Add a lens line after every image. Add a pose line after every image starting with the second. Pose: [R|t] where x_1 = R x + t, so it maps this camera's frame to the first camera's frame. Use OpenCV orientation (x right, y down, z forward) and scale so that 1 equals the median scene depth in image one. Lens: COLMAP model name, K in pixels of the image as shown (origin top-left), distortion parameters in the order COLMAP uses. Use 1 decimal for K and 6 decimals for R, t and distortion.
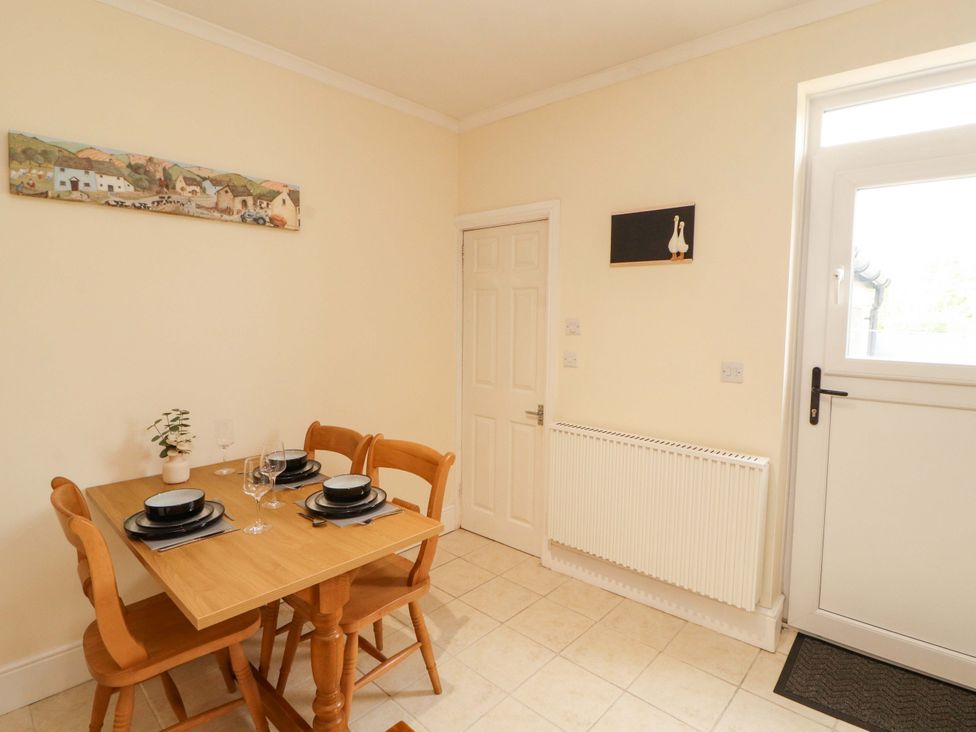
lens RADIAL K [[504.8, 0, 500.6], [0, 504.8, 351.9], [0, 0, 1]] dist [0.017078, -0.018685]
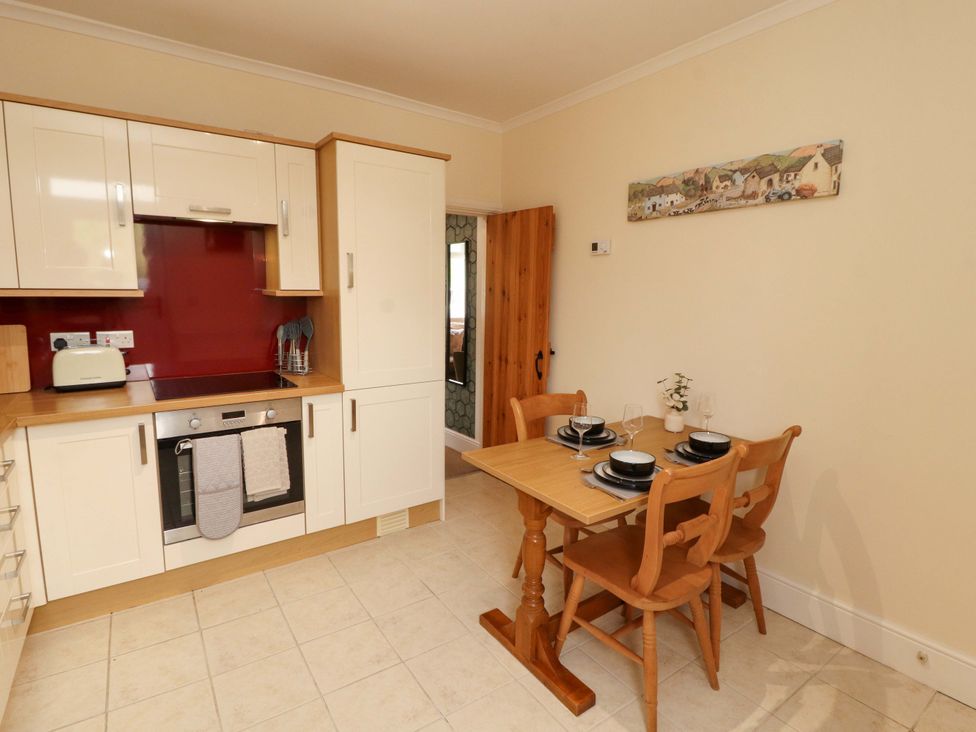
lens RADIAL K [[508.9, 0, 490.9], [0, 508.9, 365.0], [0, 0, 1]] dist [0.002708, -0.016600]
pose [[-0.229998, 0.132135, -0.964179, 0.641795], [-0.082224, 0.984559, 0.154542, -0.059673], [0.969711, 0.114823, -0.215581, 0.782806]]
